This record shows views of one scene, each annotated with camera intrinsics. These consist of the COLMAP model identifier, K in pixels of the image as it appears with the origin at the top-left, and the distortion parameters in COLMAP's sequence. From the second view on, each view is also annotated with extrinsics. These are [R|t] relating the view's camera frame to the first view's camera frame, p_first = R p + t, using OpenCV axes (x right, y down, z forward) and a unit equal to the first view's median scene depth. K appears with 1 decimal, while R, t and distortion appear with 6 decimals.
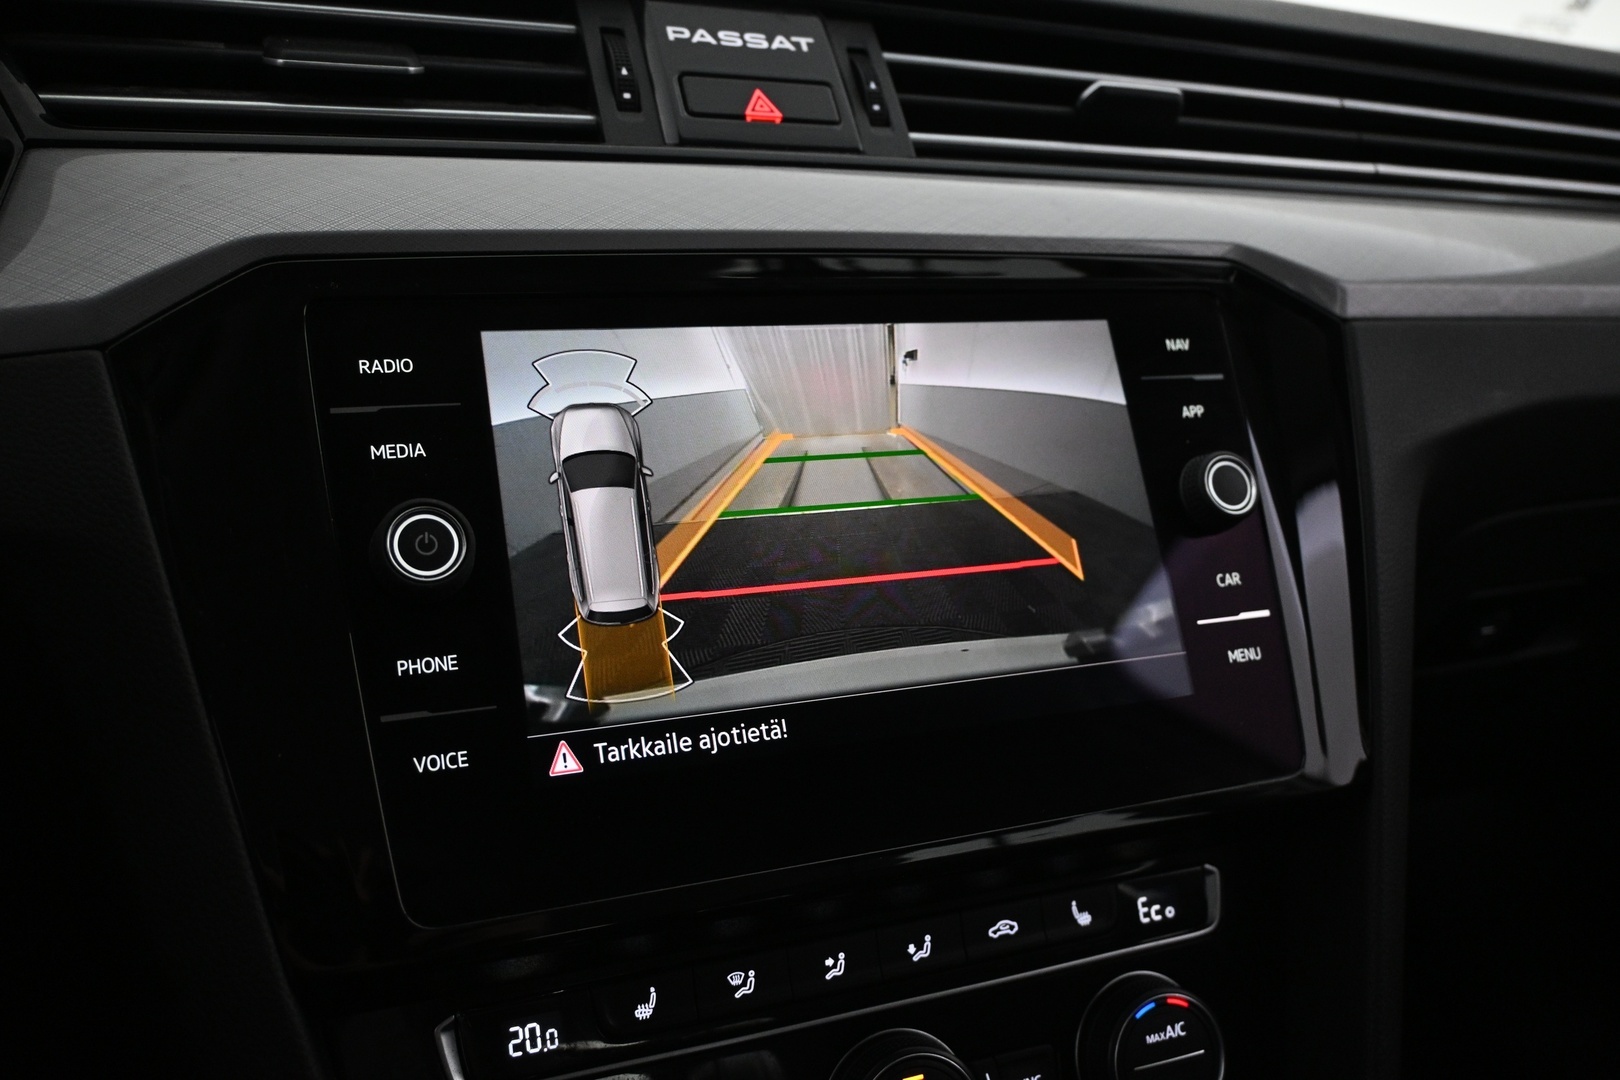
lens RADIAL K [[1363.2, 0, 809.4], [0, 1363.2, 535.4], [0, 0, 1]] dist [-0.009865, -0.010203]
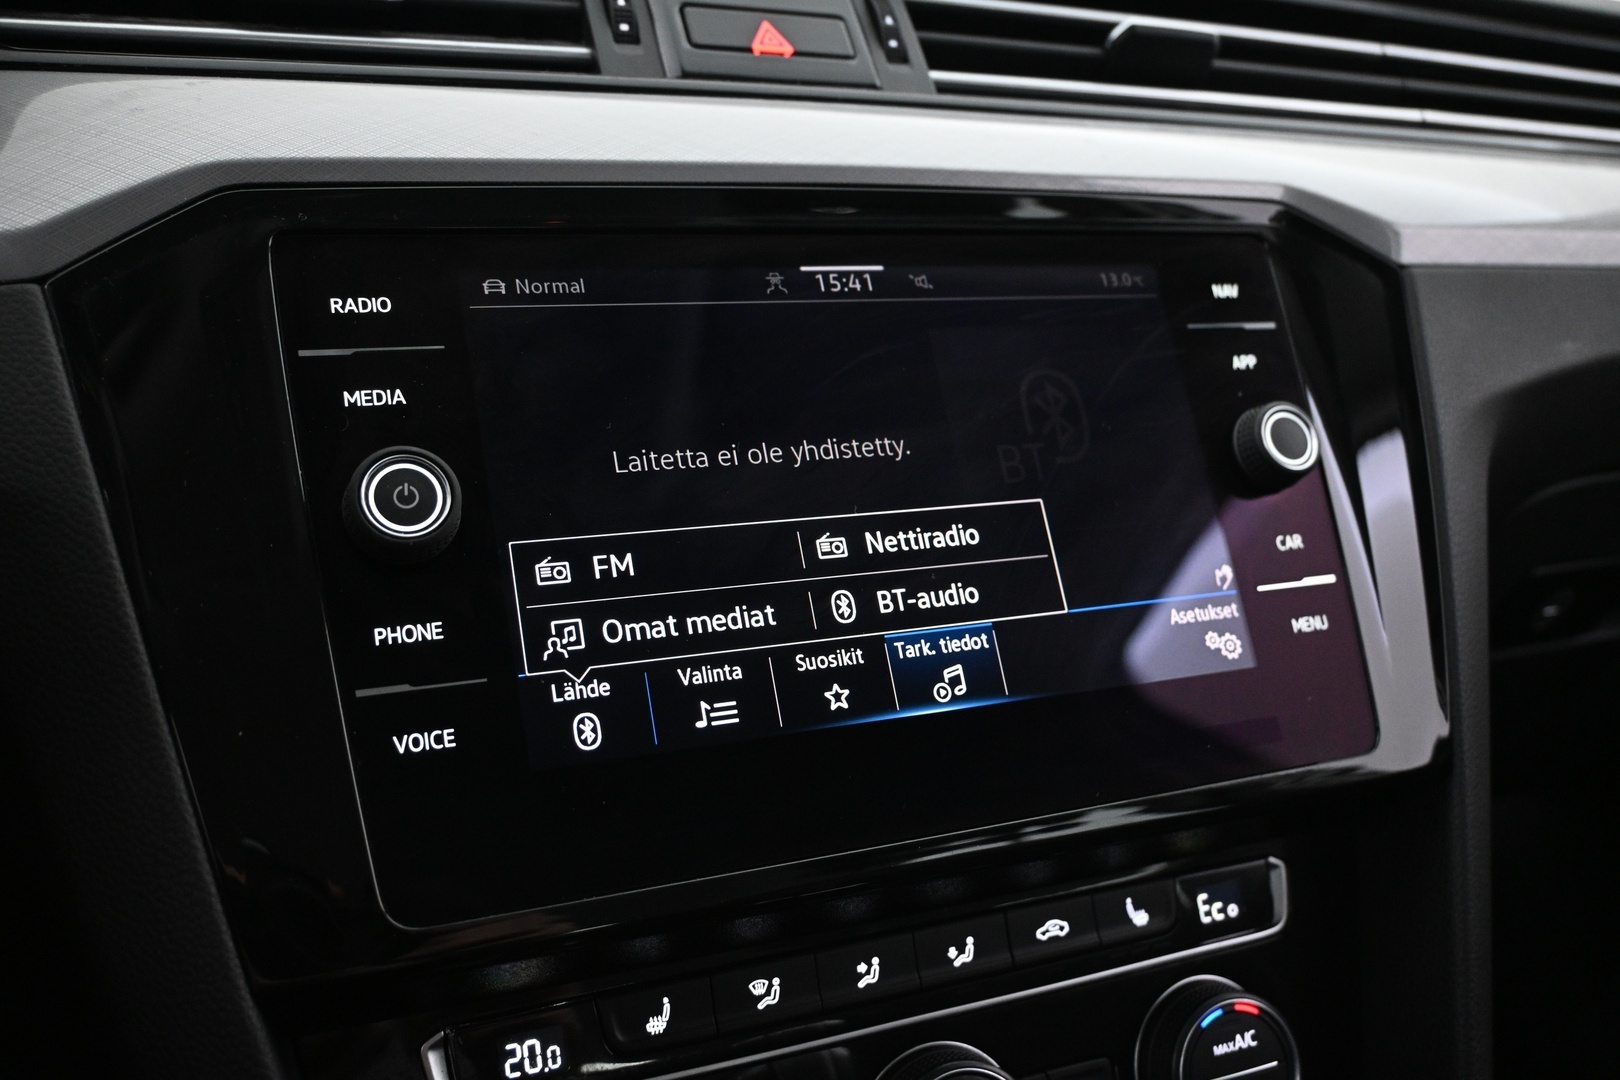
lens RADIAL K [[1363.2, 0, 808.2], [0, 1363.2, 535.9], [0, 0, 1]] dist [-0.009865, -0.010203]
pose [[0.999869, -0.016132, -0.001494, -0.014069], [0.016091, 0.999573, -0.024375, 0.047046], [0.001887, 0.024347, 0.999702, 0.089898]]
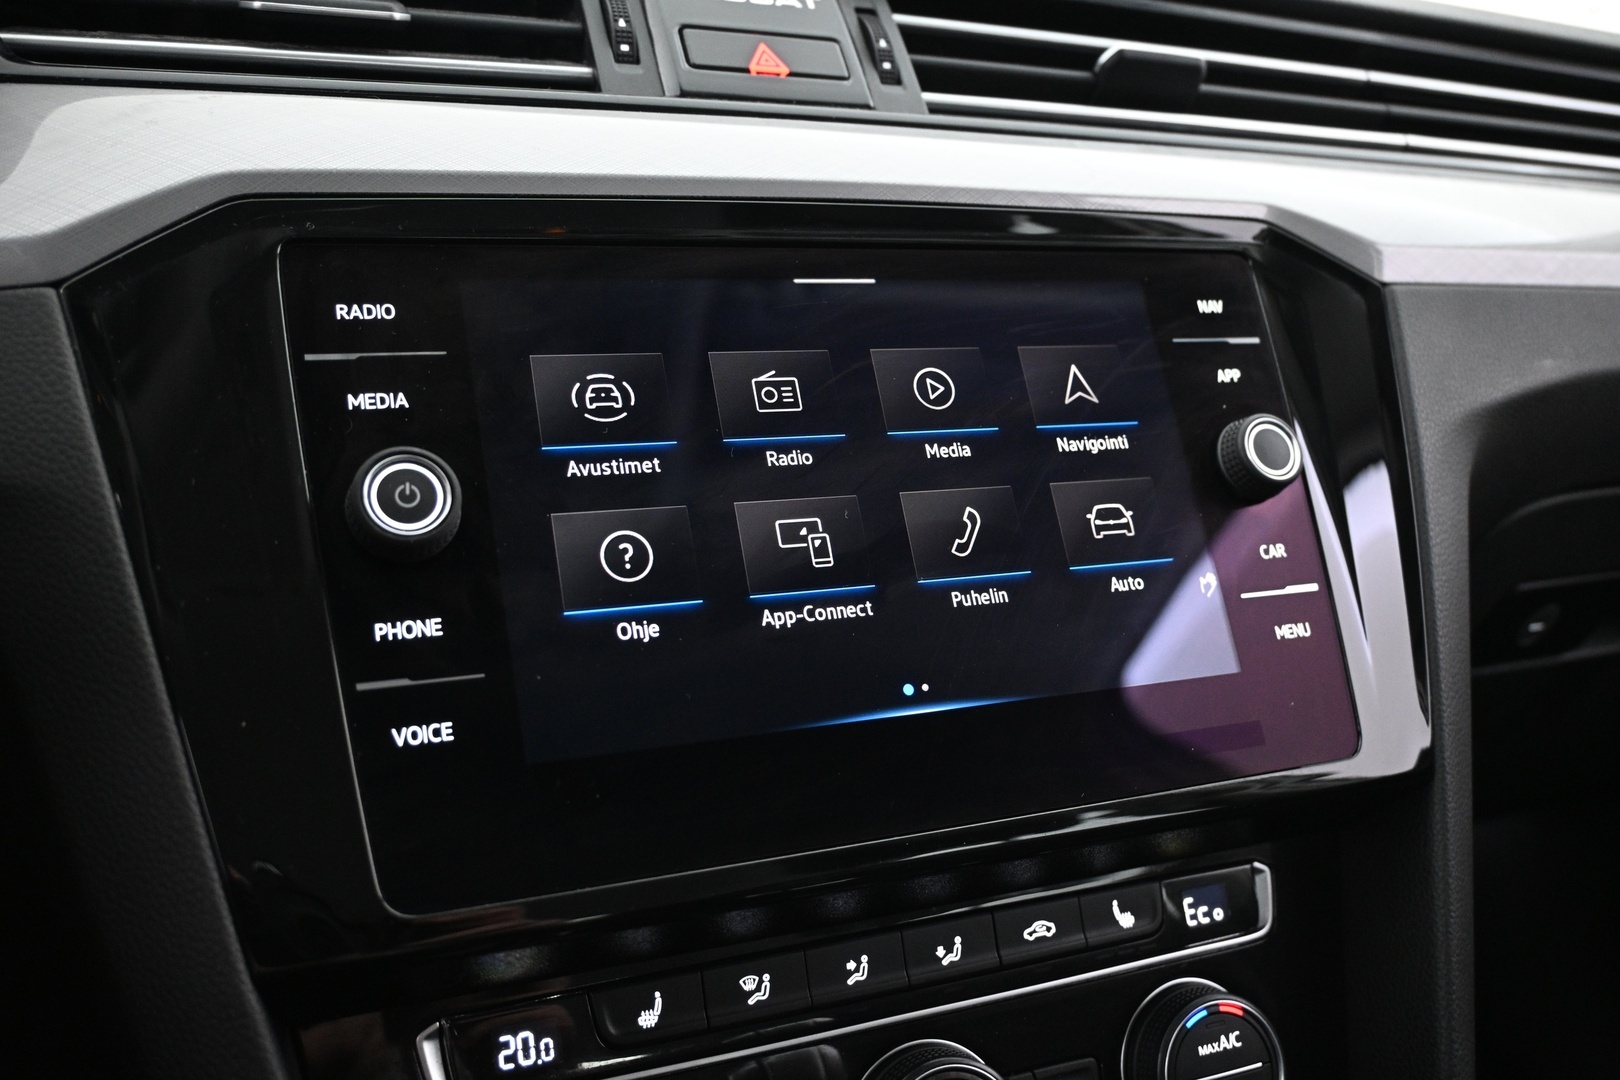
lens RADIAL K [[1363.2, 0, 810.0], [0, 1363.2, 535.8], [0, 0, 1]] dist [-0.009865, -0.010203]
pose [[0.999930, -0.011735, -0.001598, -0.007684], [0.011647, 0.998841, -0.046691, 0.064198], [0.002145, 0.046669, 0.998908, 0.070626]]
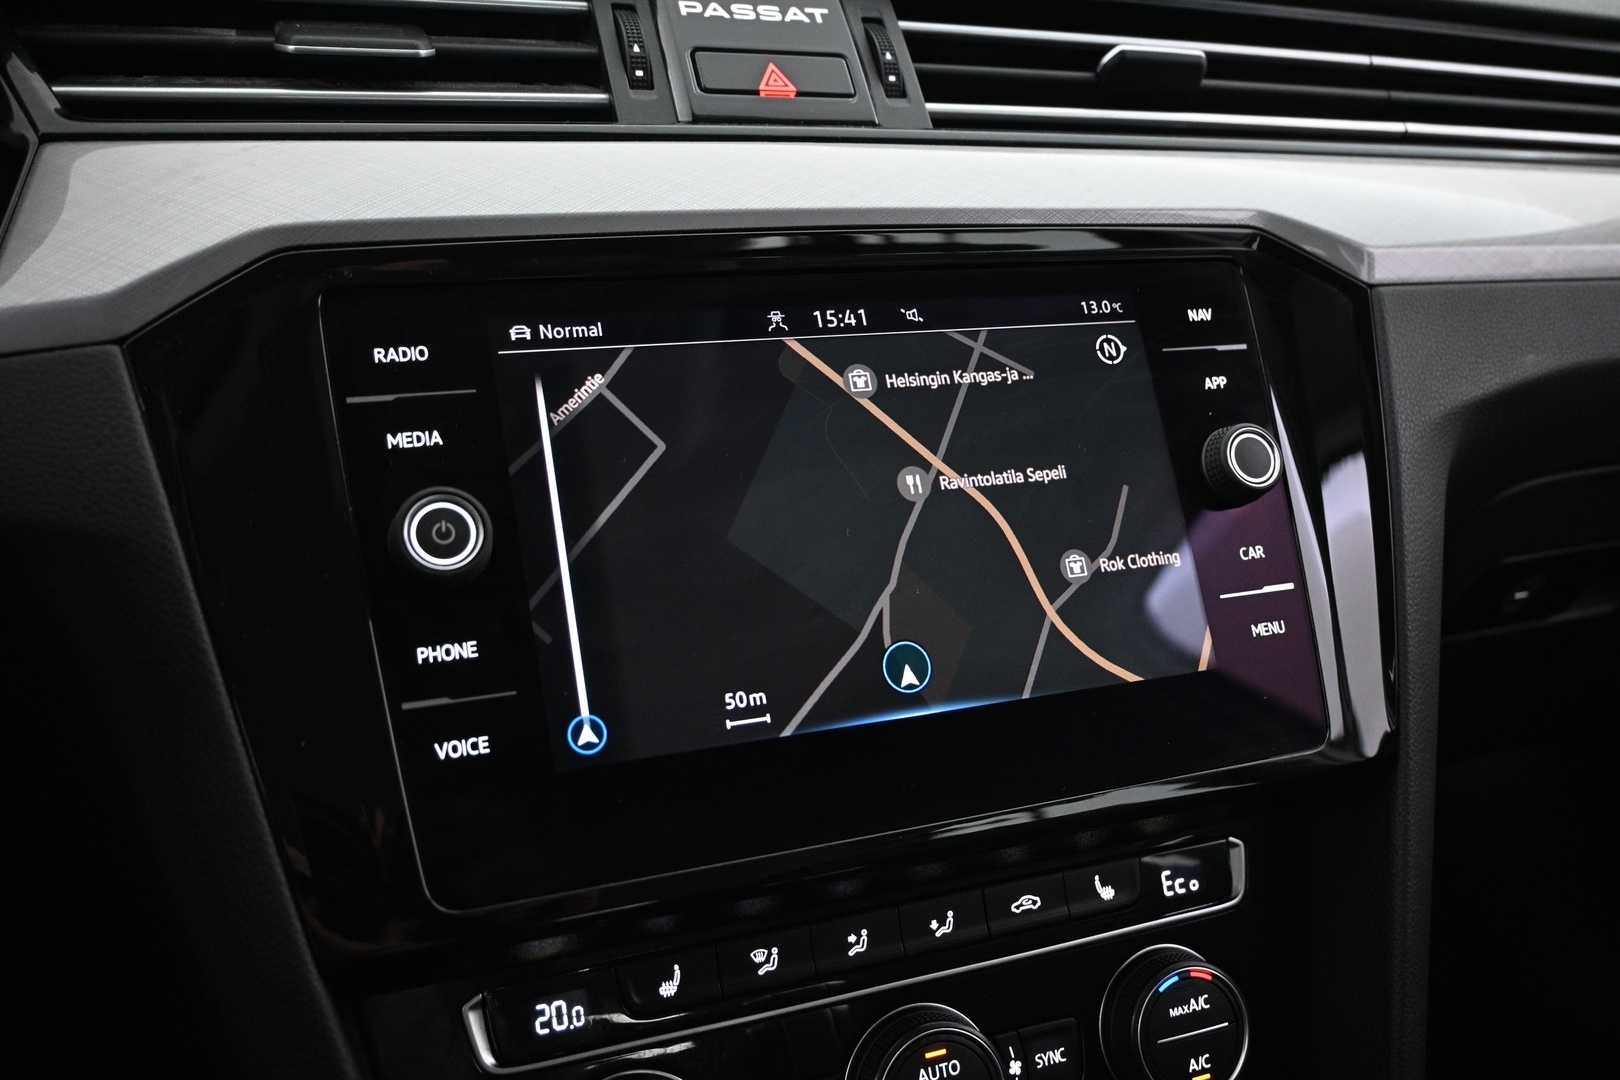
lens RADIAL K [[1363.2, 0, 809.2], [0, 1363.2, 533.9], [0, 0, 1]] dist [-0.009865, -0.010203]
pose [[0.999560, -0.011887, -0.027164, 0.013178], [0.012702, 0.999468, 0.030052, -0.015733], [0.026792, -0.030384, 0.999179, 0.001013]]
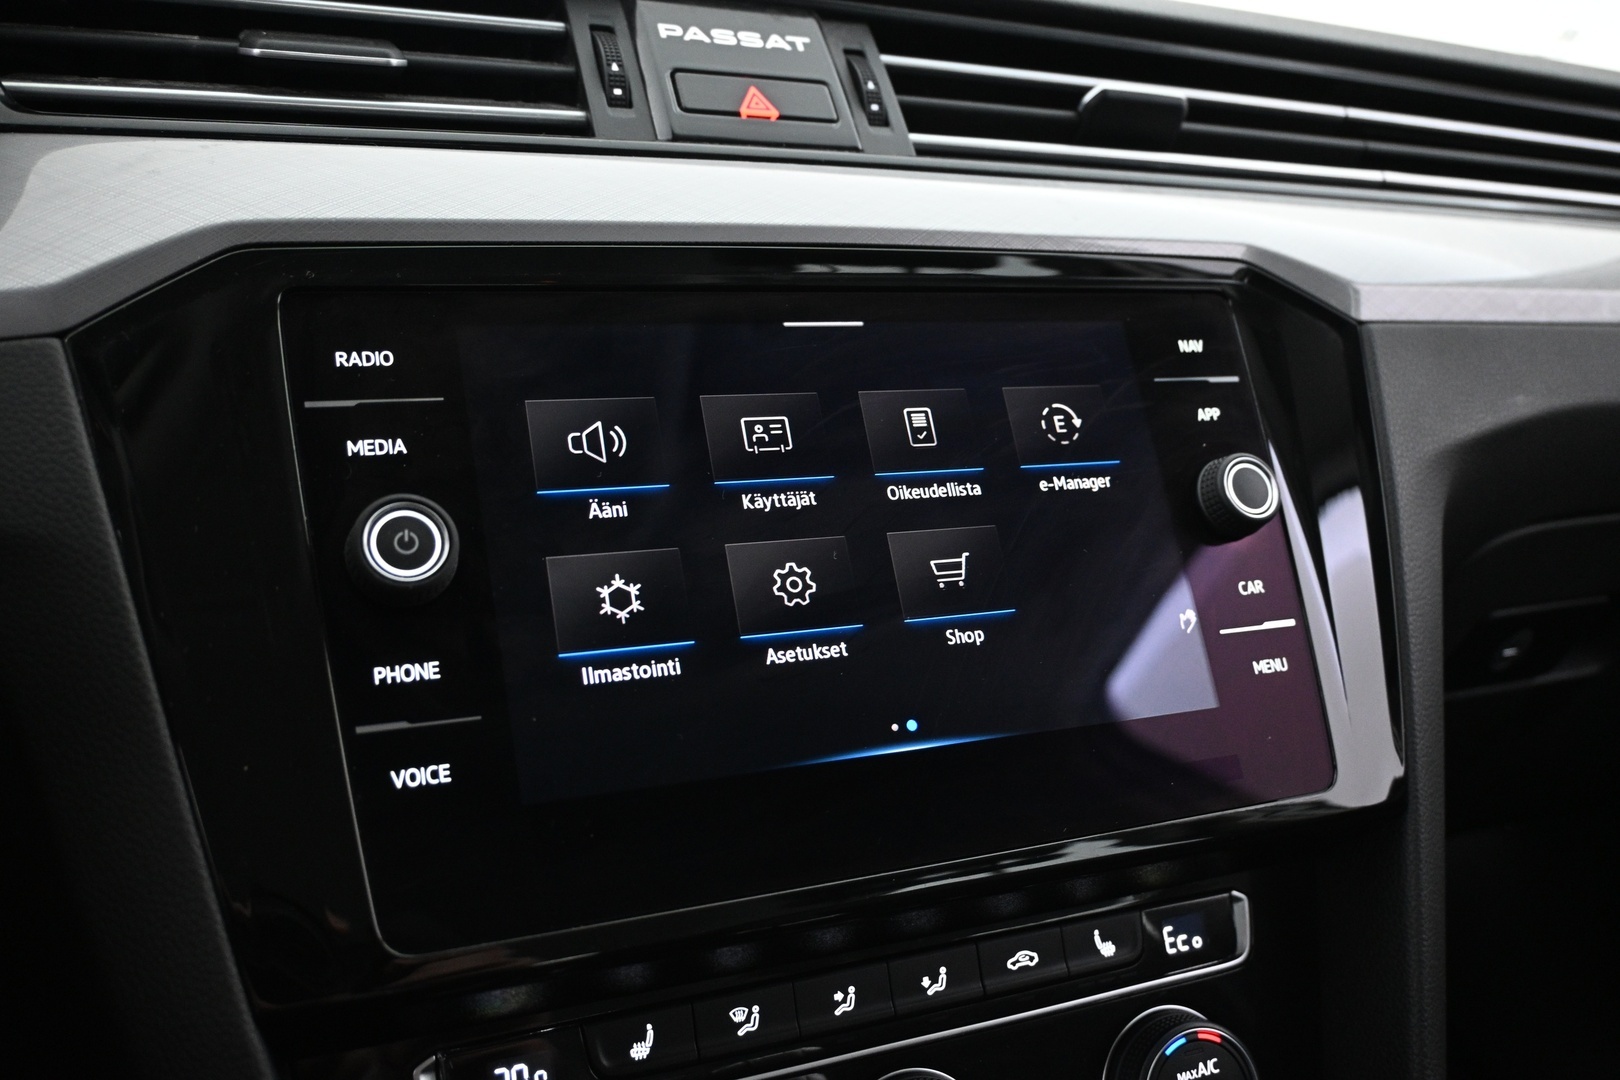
lens RADIAL K [[1363.2, 0, 809.1], [0, 1363.2, 534.2], [0, 0, 1]] dist [-0.009865, -0.010203]
pose [[0.999912, -0.009568, 0.009222, -0.010465], [0.009997, 0.998814, -0.047649, 0.039015], [-0.008755, 0.047737, 0.998822, 0.050506]]
